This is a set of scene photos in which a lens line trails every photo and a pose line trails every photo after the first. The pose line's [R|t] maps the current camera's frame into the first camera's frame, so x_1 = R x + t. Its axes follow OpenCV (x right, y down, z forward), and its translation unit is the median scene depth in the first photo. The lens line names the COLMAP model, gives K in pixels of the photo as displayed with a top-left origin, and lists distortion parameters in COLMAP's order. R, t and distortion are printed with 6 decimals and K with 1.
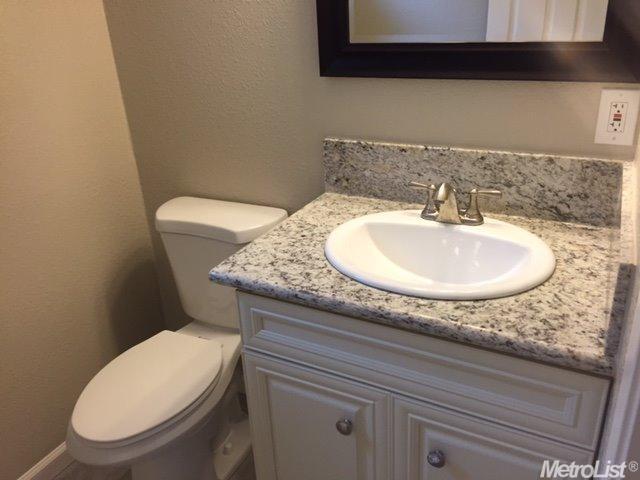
lens RADIAL K [[551.8, 0, 320.0], [0, 551.8, 240.0], [0, 0, 1]] dist [0.062780, -0.118765]
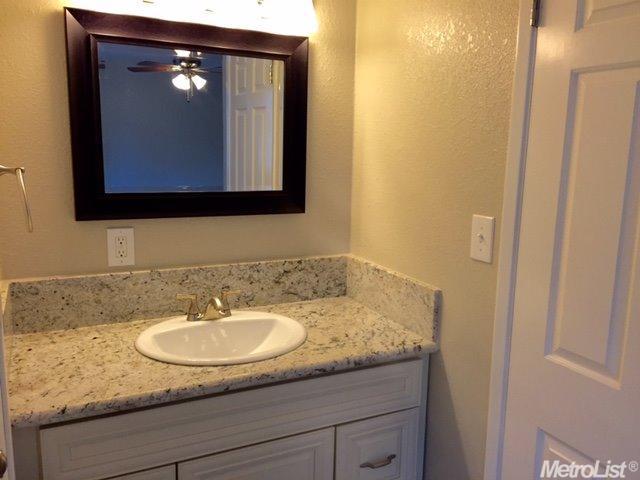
lens RADIAL K [[551.8, 0, 320.0], [0, 551.8, 240.0], [0, 0, 1]] dist [0.062780, -0.118765]
pose [[0.592442, -0.082707, 0.801356, -0.669899], [0.279825, 0.953909, -0.108422, 0.003966], [-0.755454, 0.288474, 0.588279, -0.035807]]
